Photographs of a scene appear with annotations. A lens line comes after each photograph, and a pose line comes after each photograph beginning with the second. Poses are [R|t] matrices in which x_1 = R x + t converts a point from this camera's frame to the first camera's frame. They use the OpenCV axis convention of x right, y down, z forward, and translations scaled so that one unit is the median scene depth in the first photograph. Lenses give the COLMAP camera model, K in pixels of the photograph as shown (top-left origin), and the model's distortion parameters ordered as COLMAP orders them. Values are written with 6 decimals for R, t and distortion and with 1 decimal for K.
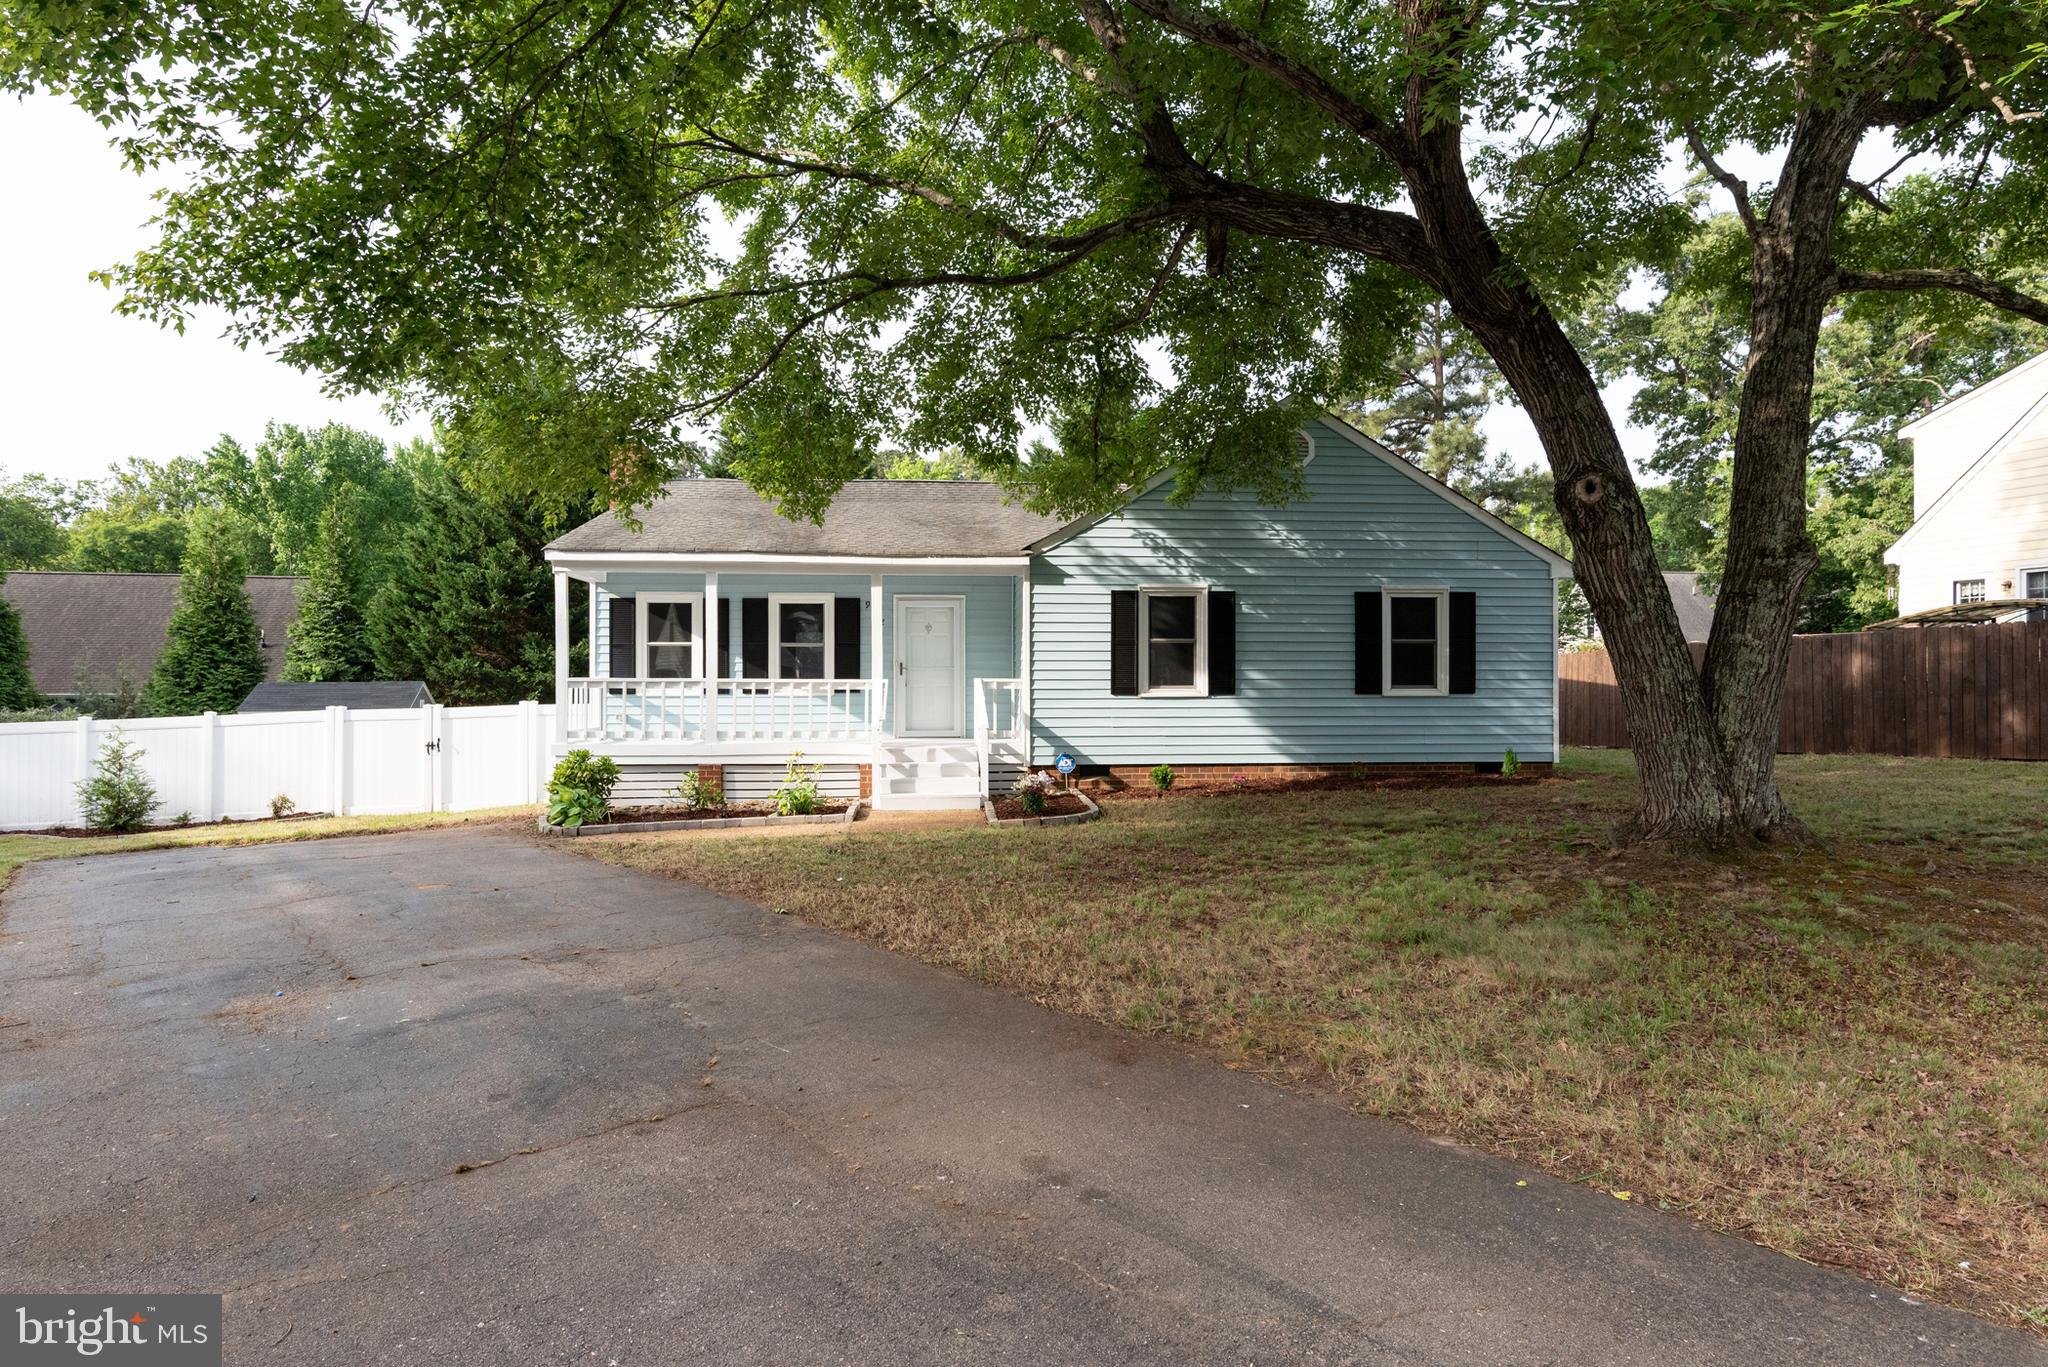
lens RADIAL K [[1164.7, 0, 1024.0], [0, 1164.7, 683.5], [0, 0, 1]] dist [0.001051, -0.003210]
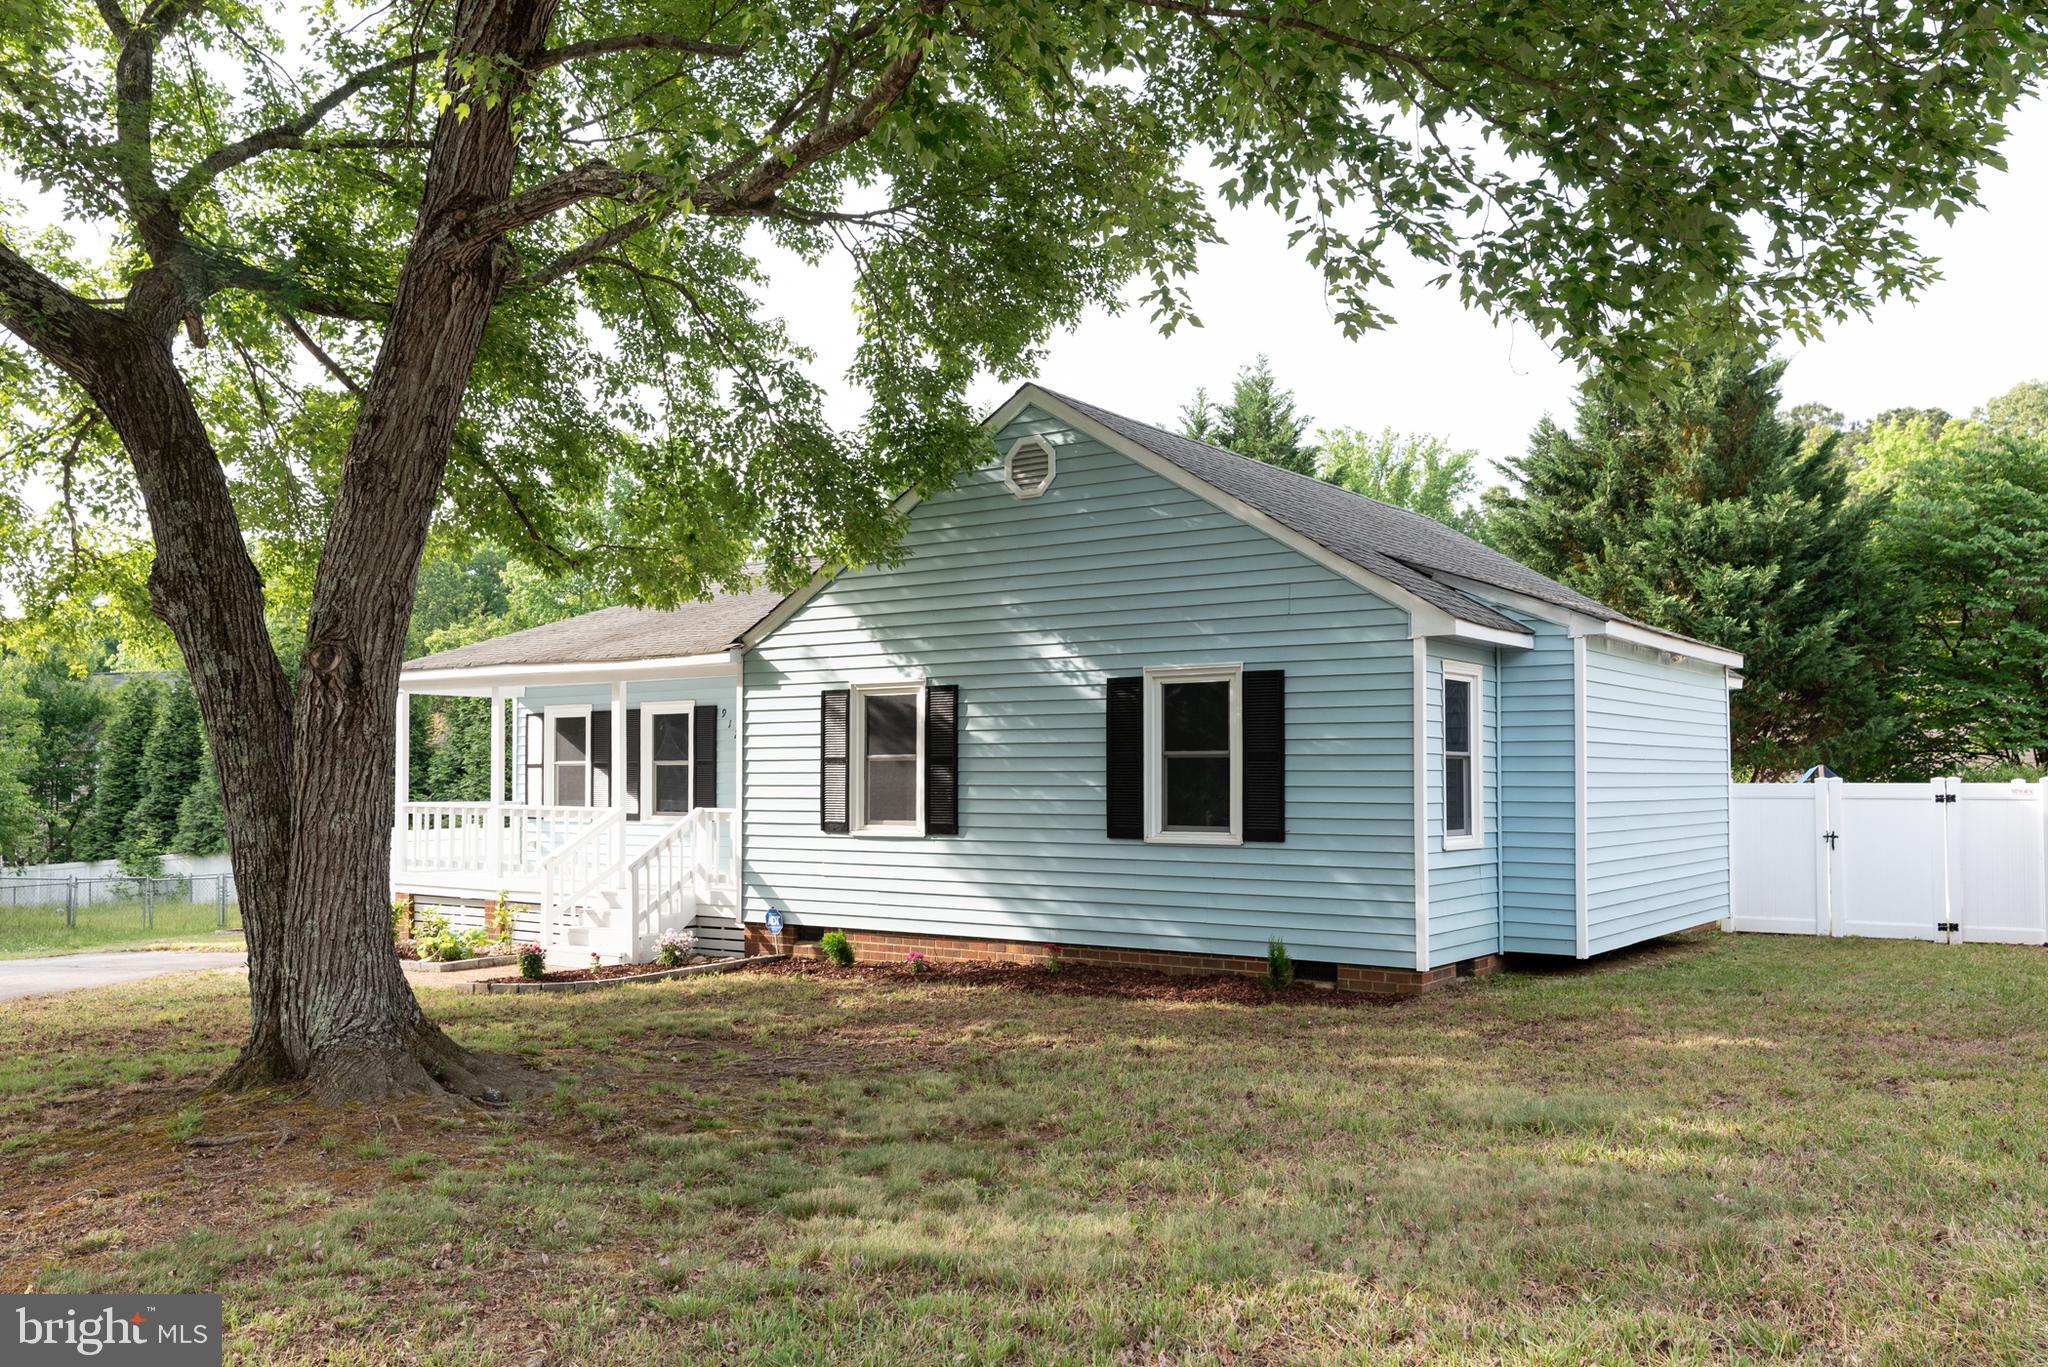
lens RADIAL K [[1622.0, 0, 1040.0], [0, 1622.0, 686.6], [0, 0, 1]] dist [0.001558, -0.004020]
pose [[0.763438, -0.037100, -0.644814, 0.843558], [0.001779, 0.998466, -0.055342, -0.025073], [0.645878, 0.041102, 0.762333, 0.298639]]
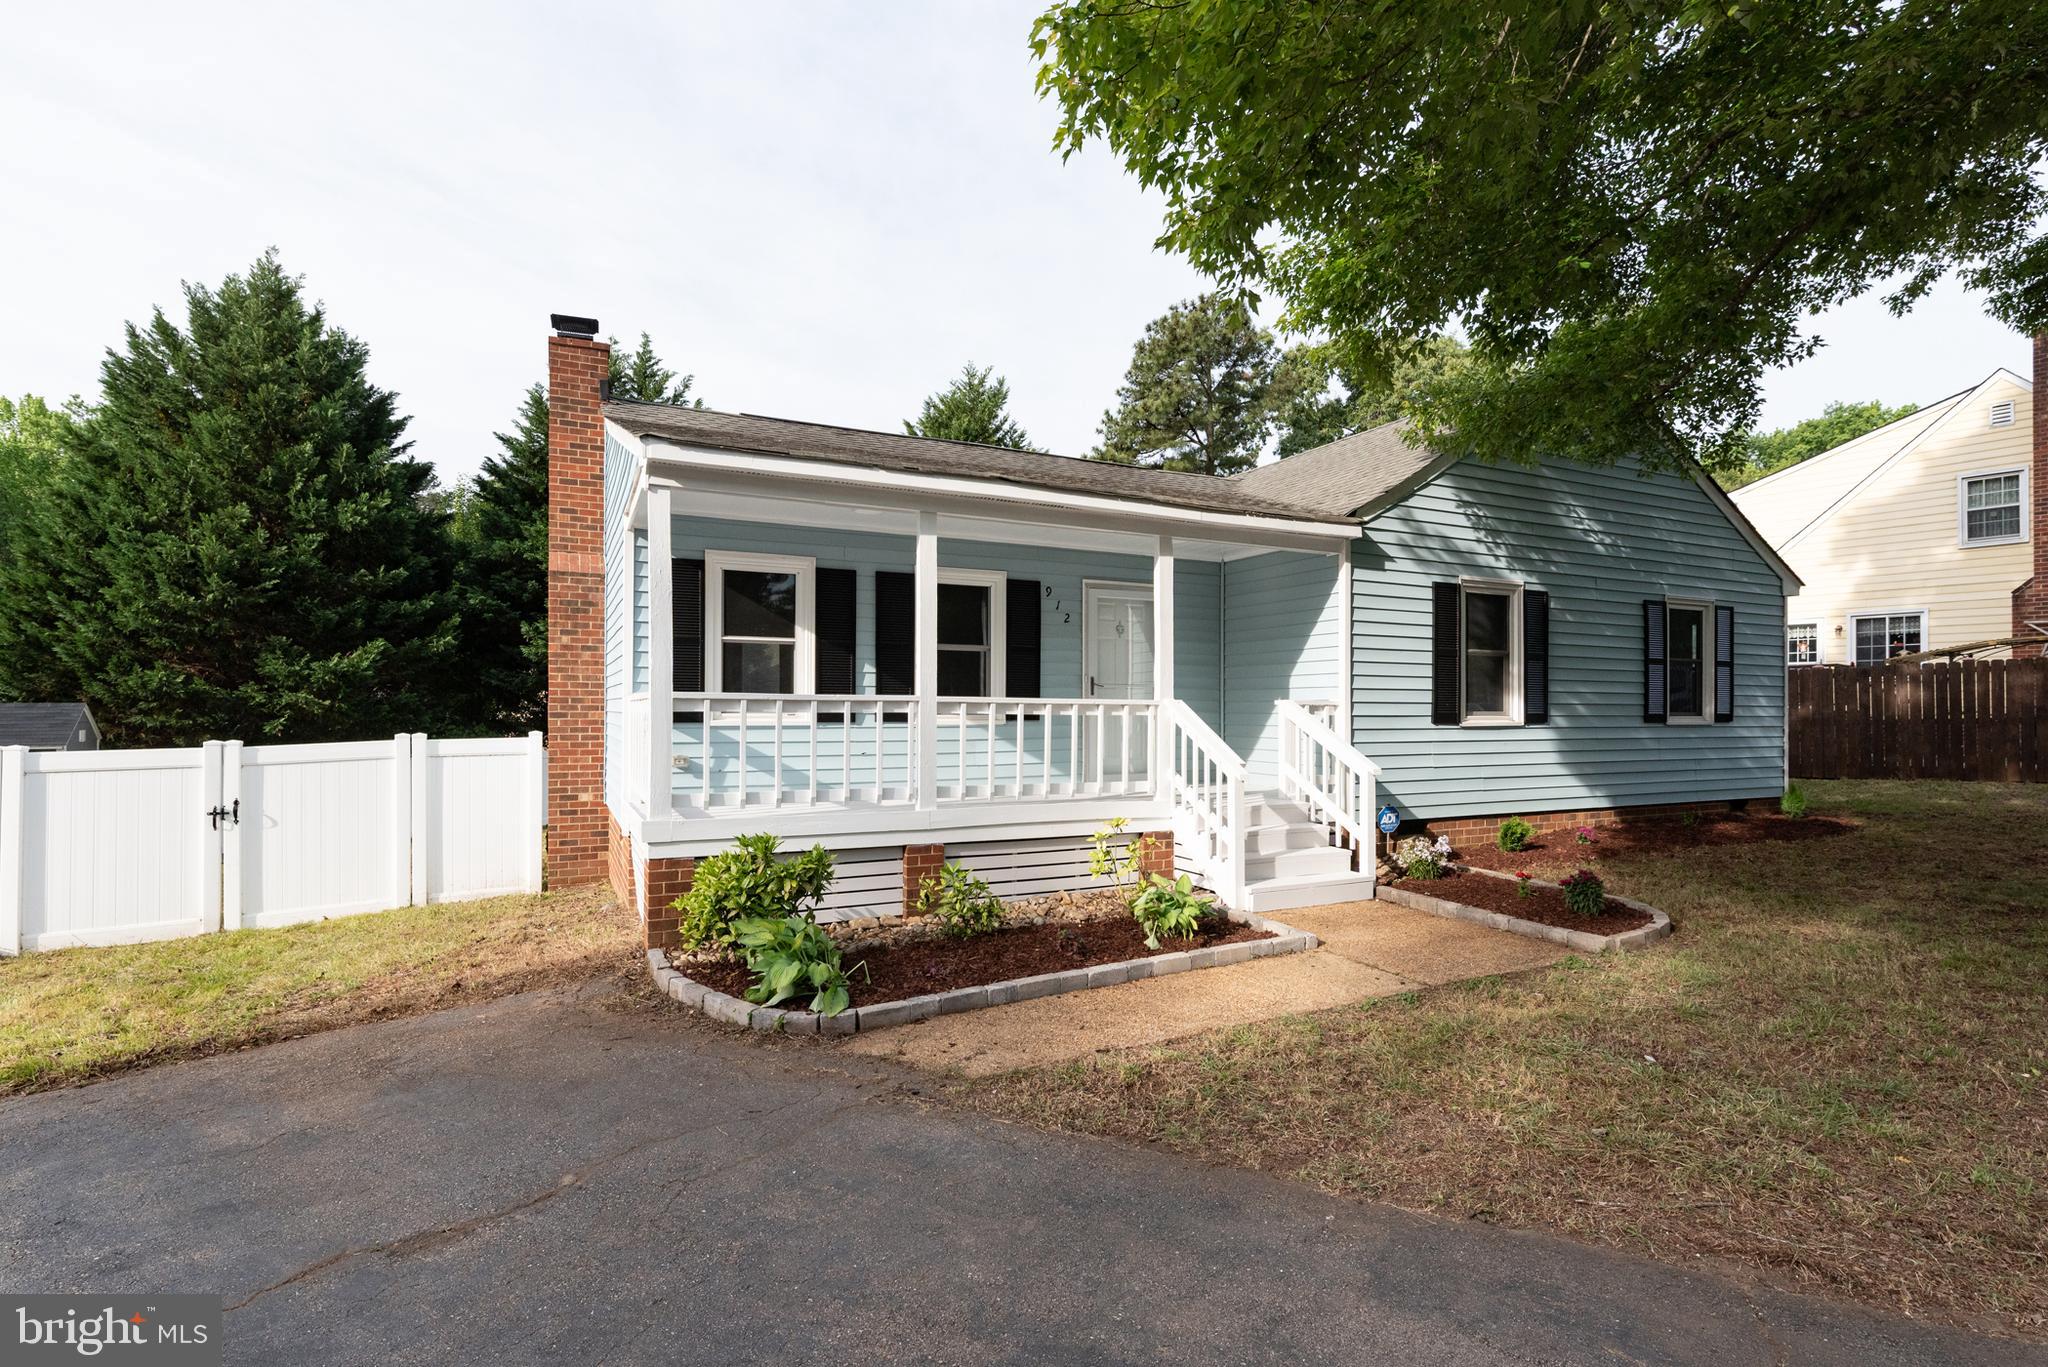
lens RADIAL K [[971.7, 0, 1025.2], [0, 971.7, 712.0], [0, 0, 1]] dist [0.000166, -0.000394]
pose [[0.935289, 0.003525, 0.353867, -0.379745], [-0.003450, 0.999994, -0.000843, 0.003703], [-0.353868, -0.000433, 0.935295, 0.513501]]
